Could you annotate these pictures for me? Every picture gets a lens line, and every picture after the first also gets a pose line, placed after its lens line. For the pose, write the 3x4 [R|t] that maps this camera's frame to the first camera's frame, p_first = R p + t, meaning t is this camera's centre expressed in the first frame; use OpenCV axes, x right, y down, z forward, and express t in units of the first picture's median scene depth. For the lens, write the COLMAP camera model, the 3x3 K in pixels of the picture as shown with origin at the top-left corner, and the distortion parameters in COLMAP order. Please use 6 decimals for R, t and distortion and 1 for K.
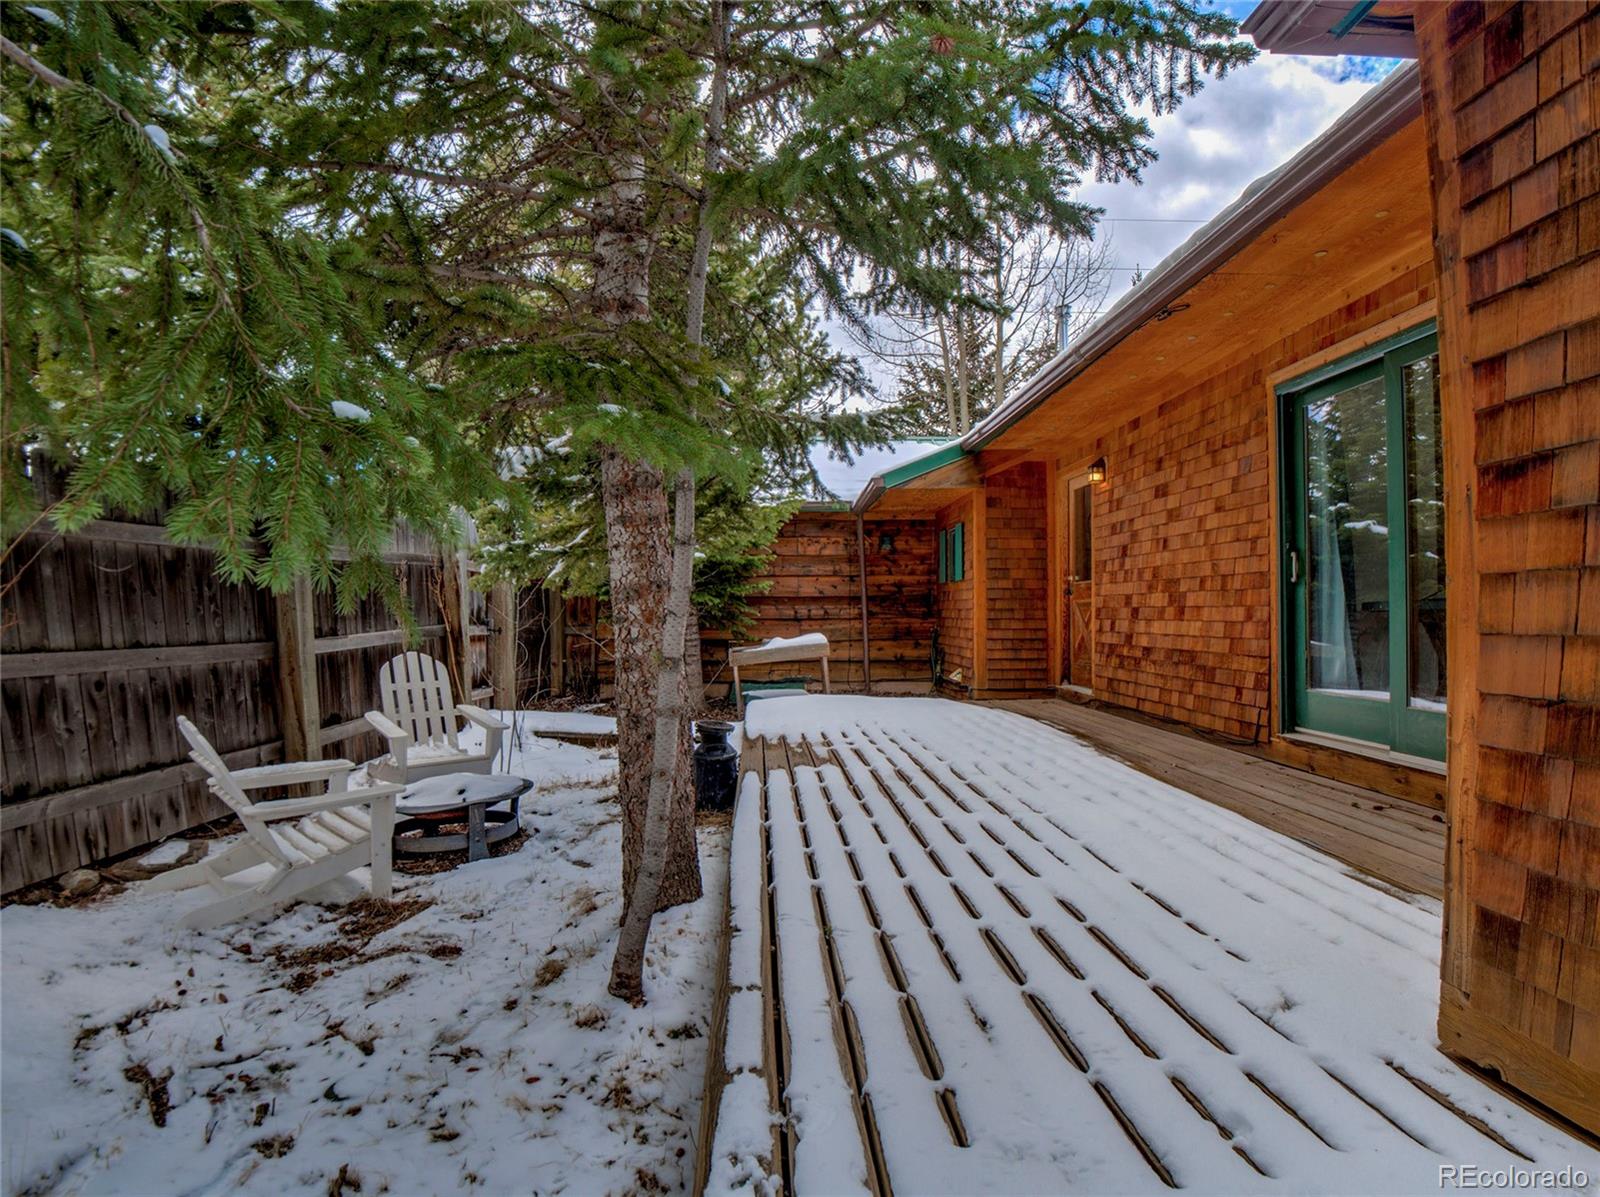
lens RADIAL K [[859.9, 0, 799.5], [0, 859.9, 607.5], [0, 0, 1]] dist [-0.044577, -0.011546]
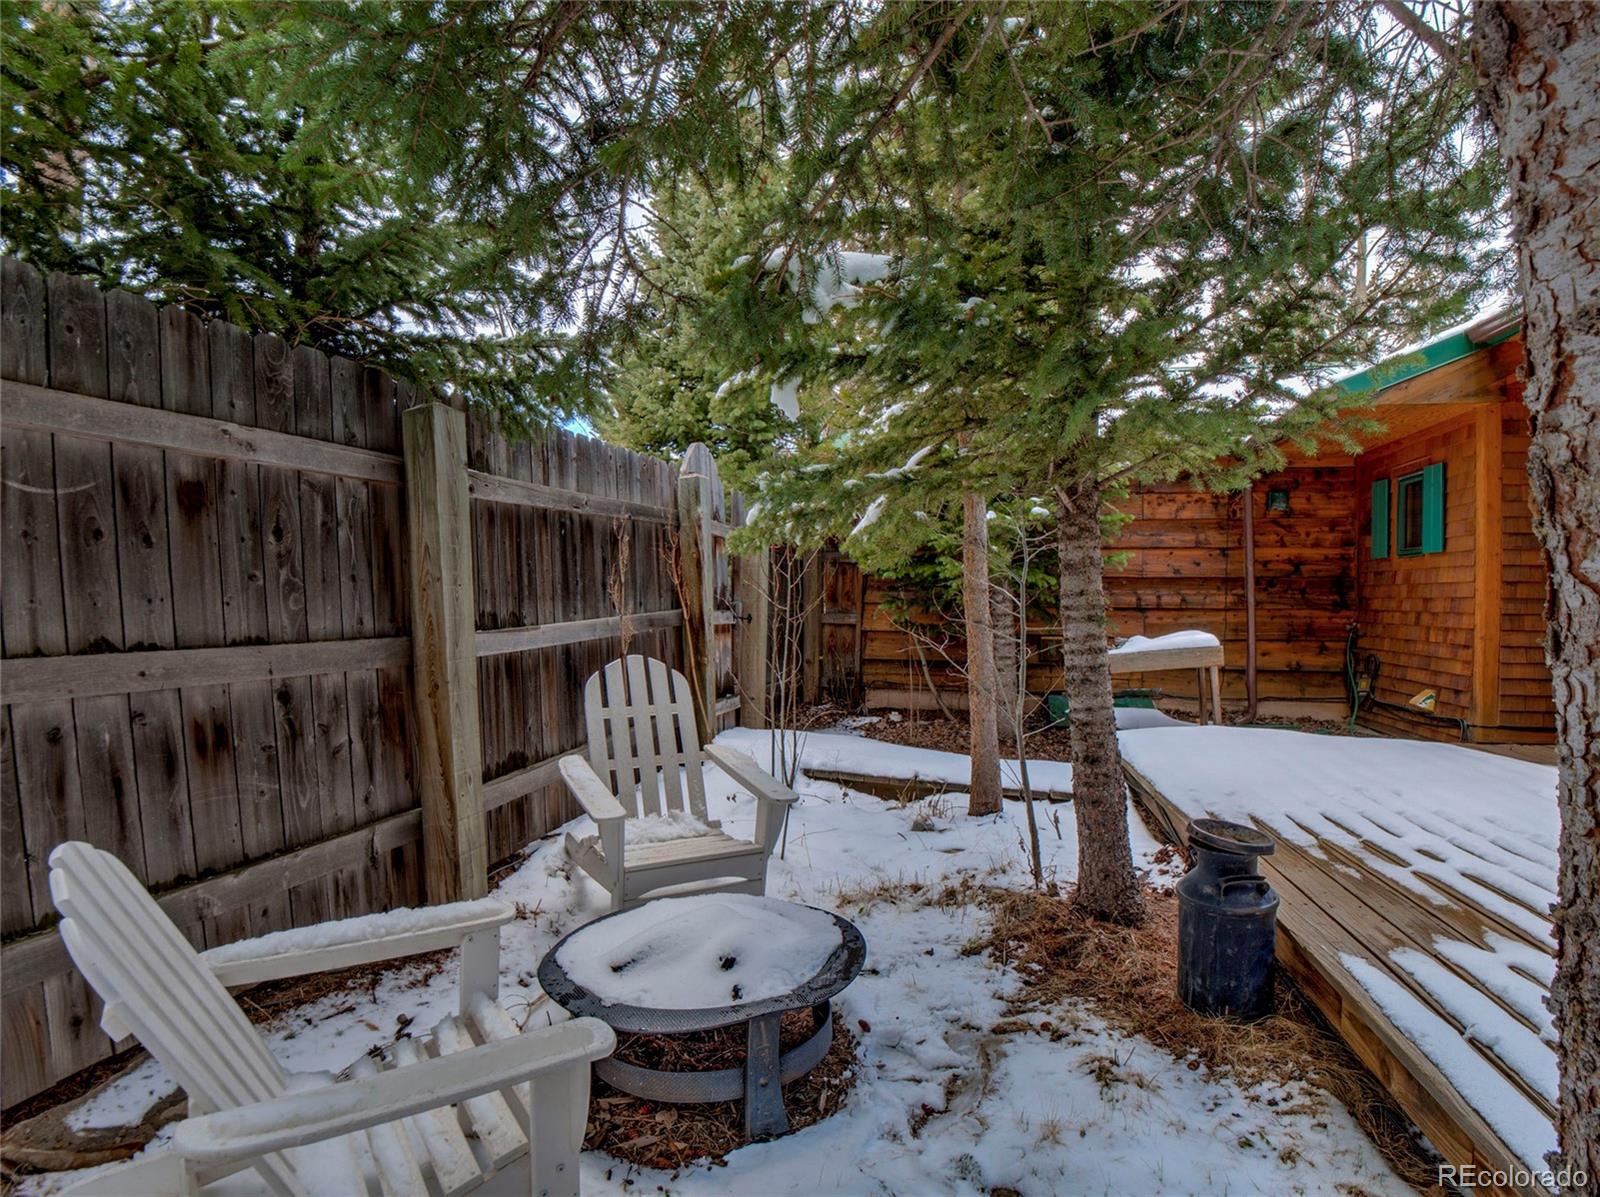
lens RADIAL K [[859.9, 0, 799.5], [0, 859.9, 607.5], [0, 0, 1]] dist [-0.044577, -0.011546]
pose [[0.970806, 0.016496, -0.239298, -0.156196], [-0.012539, 0.999759, 0.018047, 0.004707], [0.239538, -0.014520, 0.970779, 0.346915]]
